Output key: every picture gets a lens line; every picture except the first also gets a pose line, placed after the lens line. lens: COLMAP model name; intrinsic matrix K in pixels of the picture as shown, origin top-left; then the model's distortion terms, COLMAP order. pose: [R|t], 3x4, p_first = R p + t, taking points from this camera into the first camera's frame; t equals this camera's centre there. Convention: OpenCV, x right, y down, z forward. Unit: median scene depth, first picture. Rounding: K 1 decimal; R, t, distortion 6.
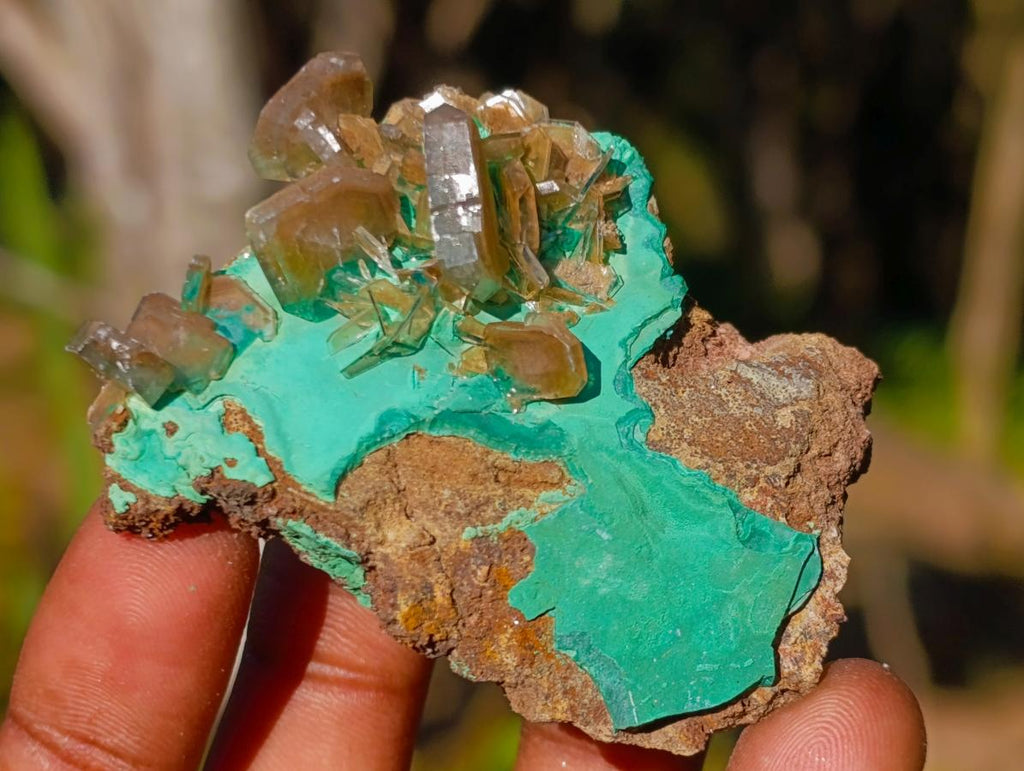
lens RADIAL K [[3253.5, 0, 512.0], [0, 3253.5, 385.5], [0, 0, 1]] dist [0.300273, -1.219608]
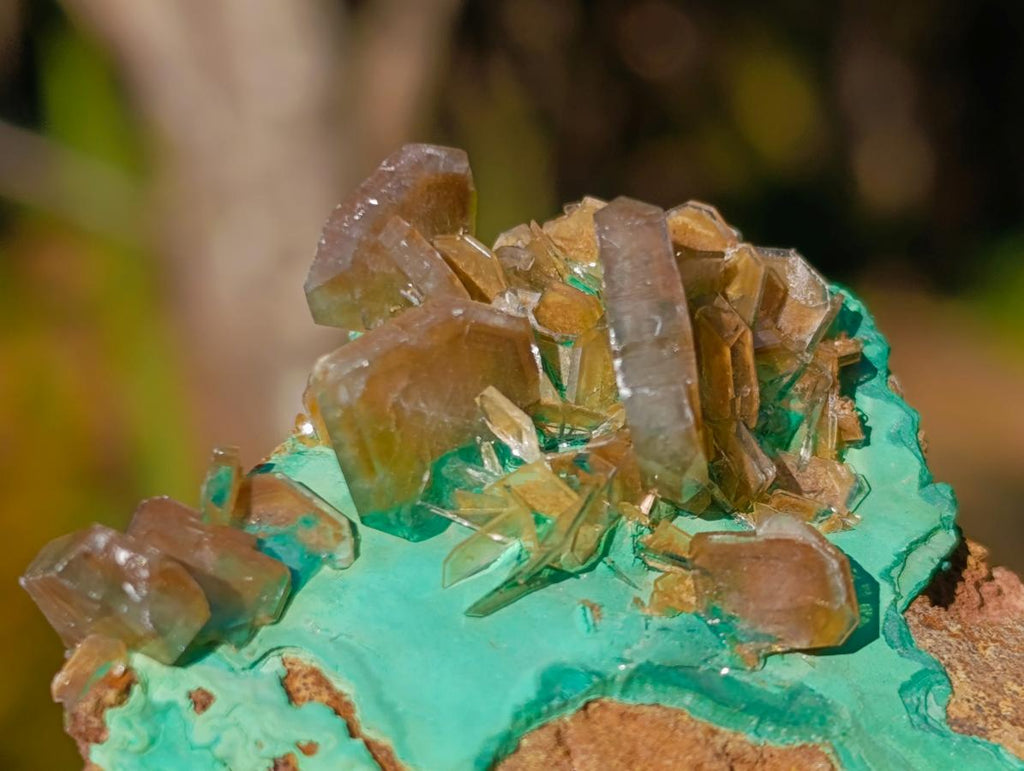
lens RADIAL K [[3253.5, 0, 512.0], [0, 3253.5, 385.5], [0, 0, 1]] dist [0.300273, -1.219608]
pose [[0.991344, 0.007798, 0.131060, -0.127512], [0.015679, 0.984059, -0.177149, 0.065191], [-0.130352, 0.177670, 0.975419, 0.375440]]
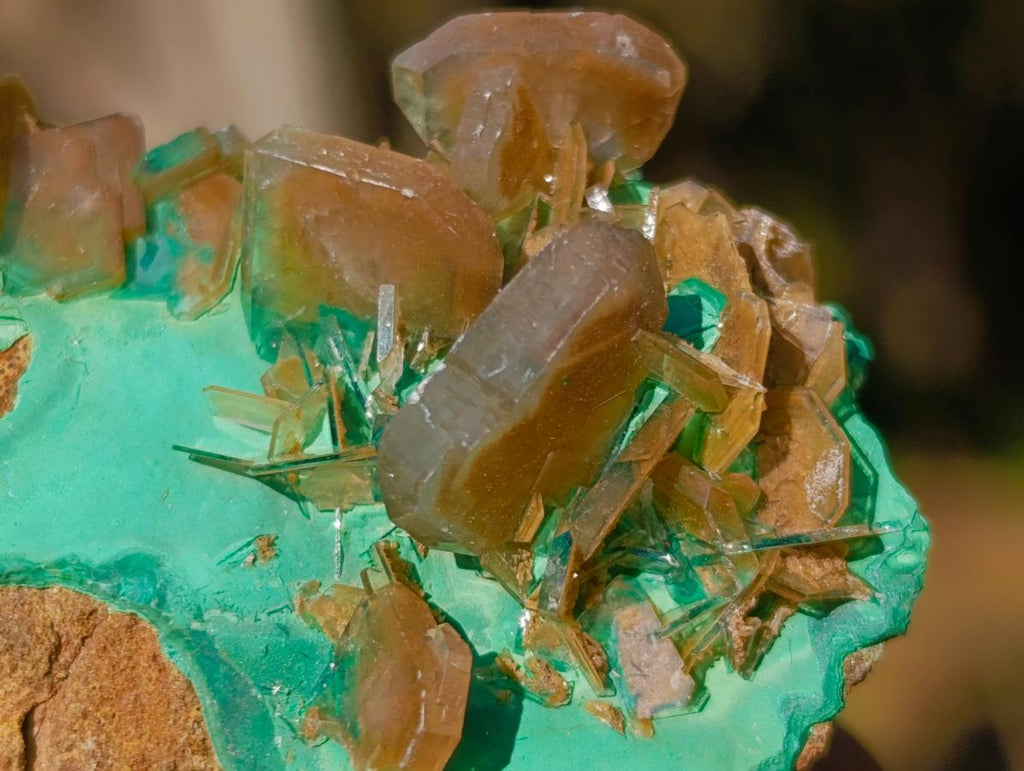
lens RADIAL K [[3253.5, 0, 512.0], [0, 3253.5, 385.5], [0, 0, 1]] dist [0.300273, -1.219608]
pose [[0.620197, 0.711231, -0.330917, 0.157237], [-0.674727, 0.698835, 0.237428, -0.180334], [0.400123, 0.076027, 0.913303, 0.520924]]
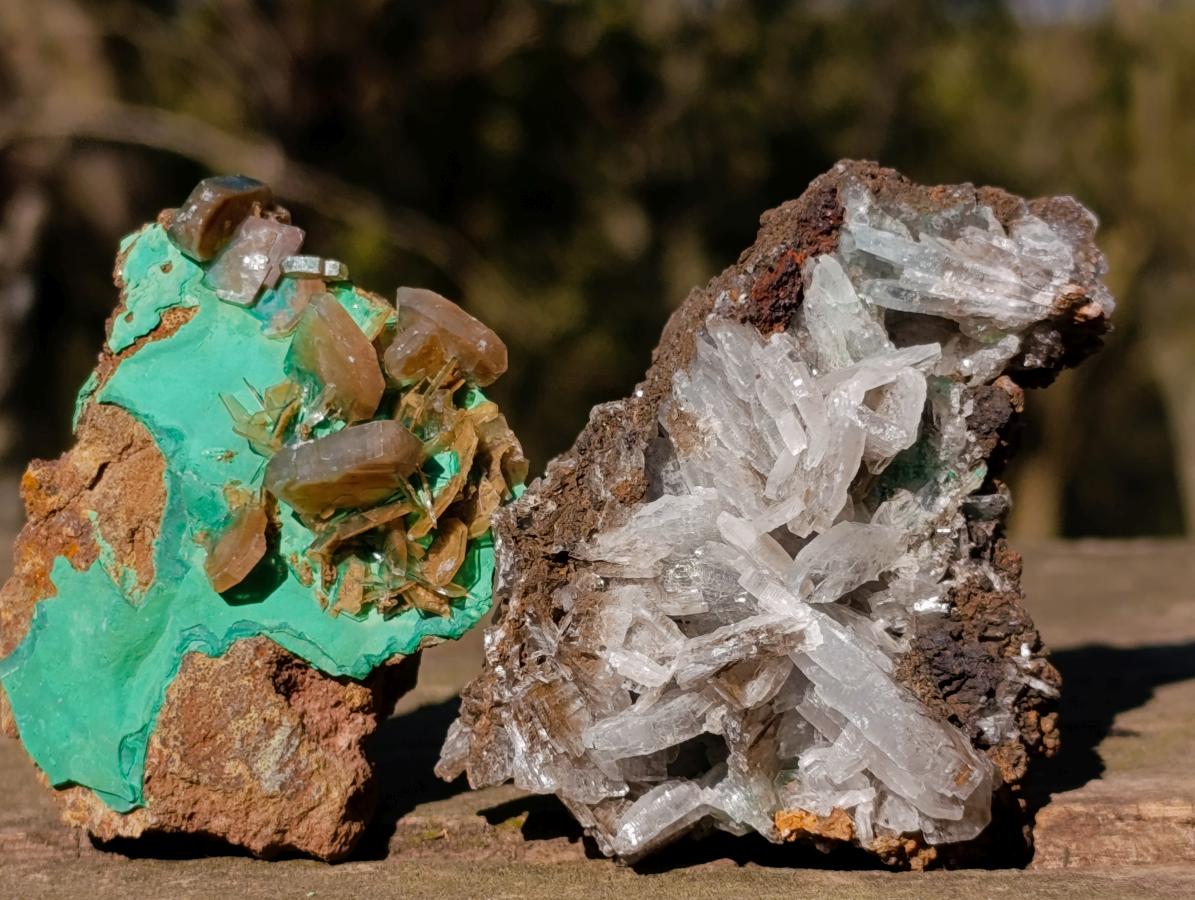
lens RADIAL K [[3796.8, 0, 597.5], [0, 3796.8, 450.0], [0, 0, 1]] dist [0.300273, -1.219608]
pose [[0.090622, 0.974583, -0.204882, 0.269891], [-0.844068, 0.184346, 0.503554, -0.829629], [0.528524, 0.127301, 0.839319, -0.107666]]
